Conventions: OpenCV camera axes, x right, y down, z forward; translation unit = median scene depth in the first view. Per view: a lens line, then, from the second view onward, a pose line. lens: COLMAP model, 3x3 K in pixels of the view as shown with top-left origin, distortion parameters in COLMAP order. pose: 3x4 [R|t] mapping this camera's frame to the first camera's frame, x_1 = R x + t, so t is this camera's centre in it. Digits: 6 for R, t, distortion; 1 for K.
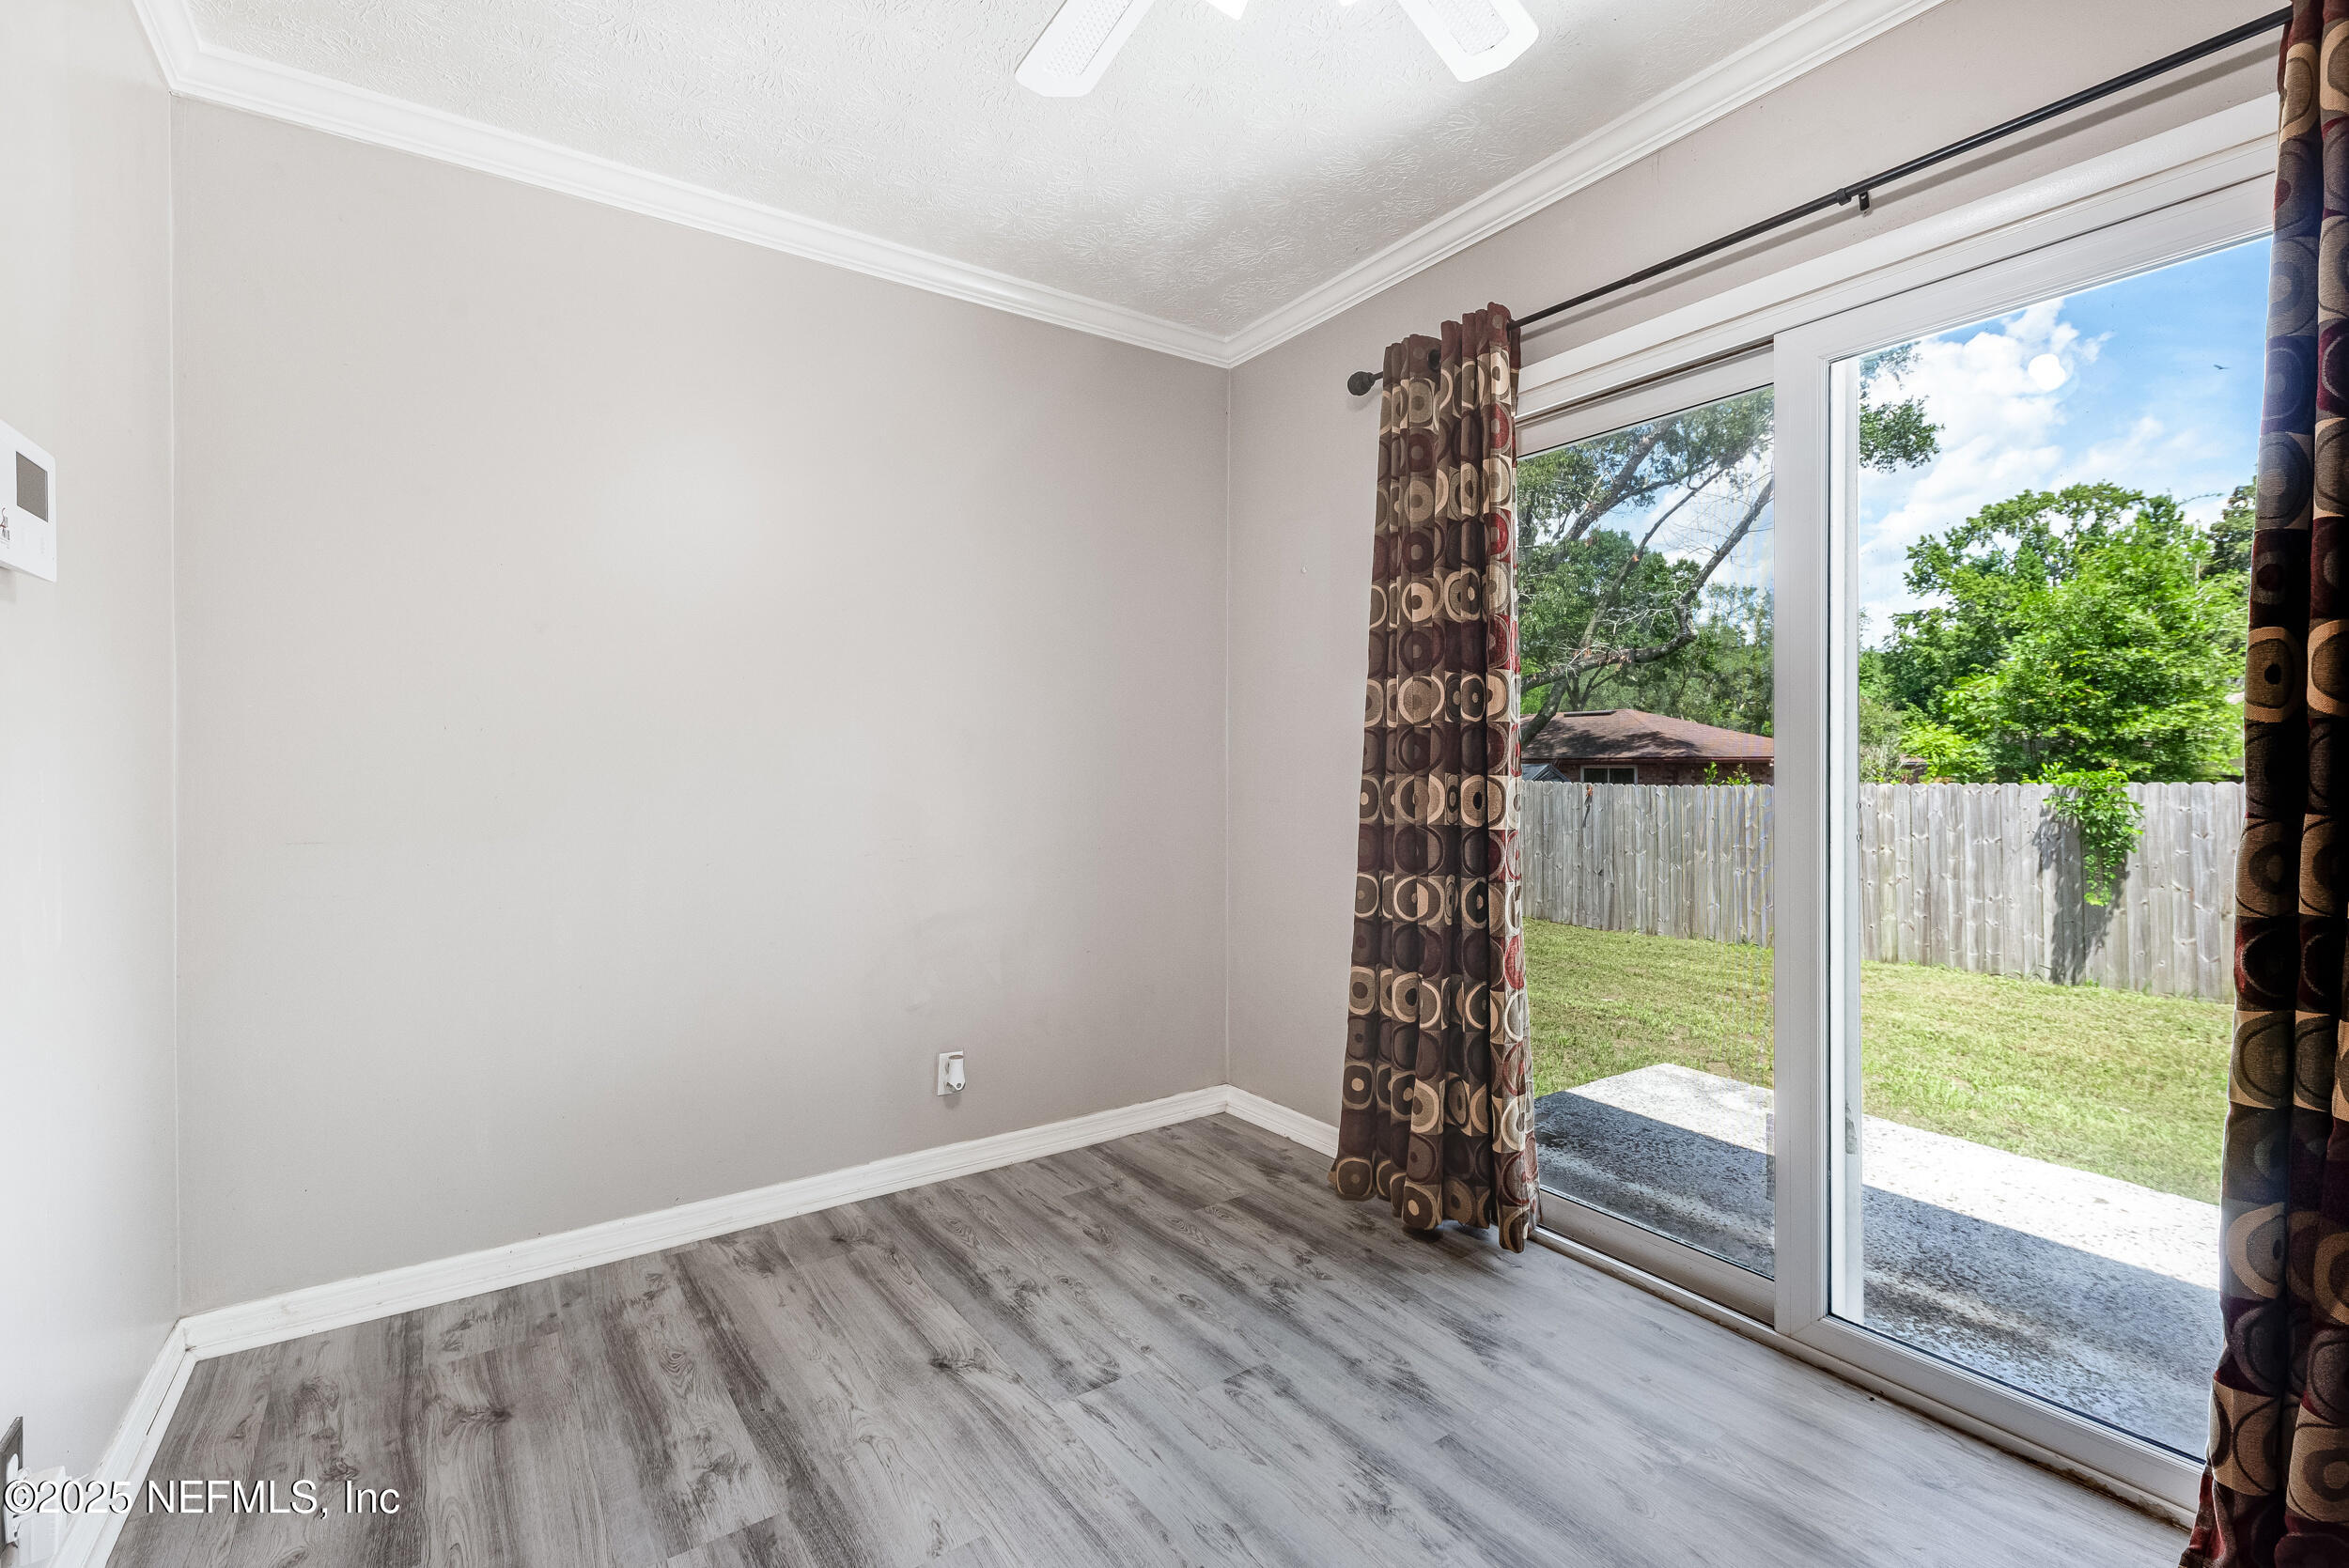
lens RADIAL K [[1039.2, 0, 1180.8], [0, 1039.2, 758.7], [0, 0, 1]] dist [0.014269, -0.006601]
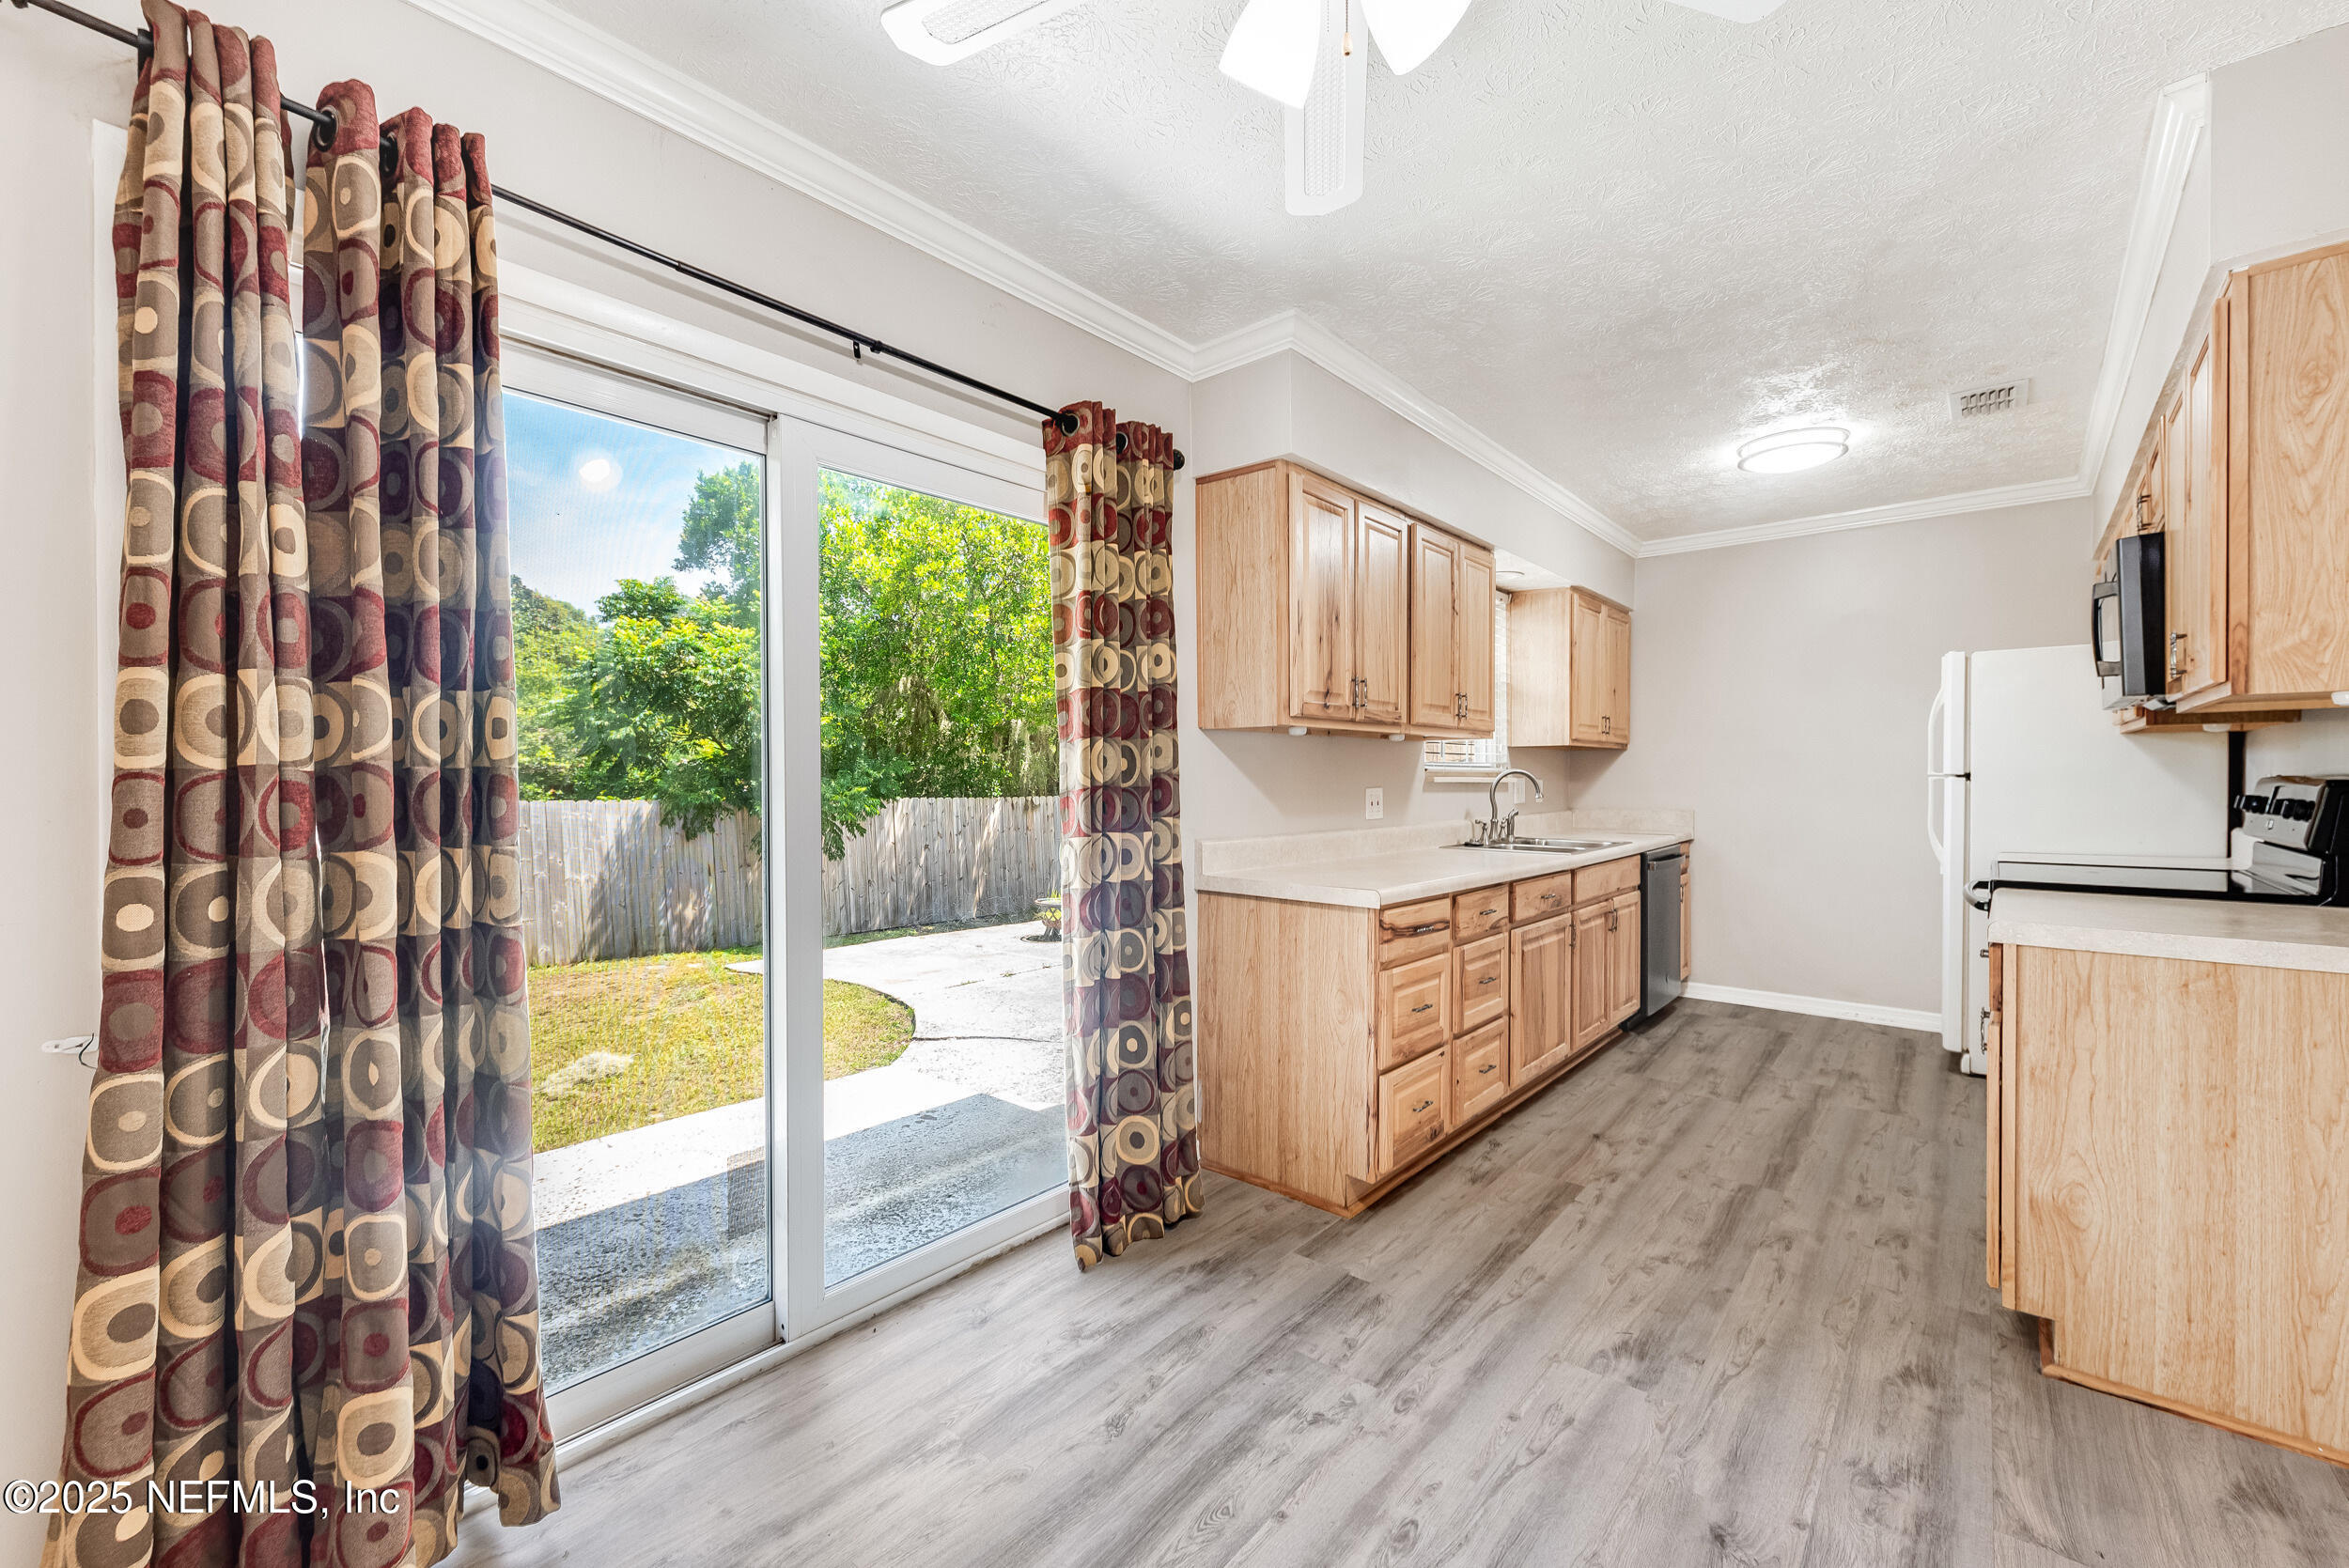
lens RADIAL K [[936.9, 0, 1171.8], [0, 936.9, 788.9], [0, 0, 1]] dist [0.005949, -0.002080]
pose [[-0.238670, -0.010400, 0.971045, -0.453912], [-0.002197, 0.999946, 0.010170, -0.035659], [-0.971098, 0.000293, -0.238679, 0.838958]]
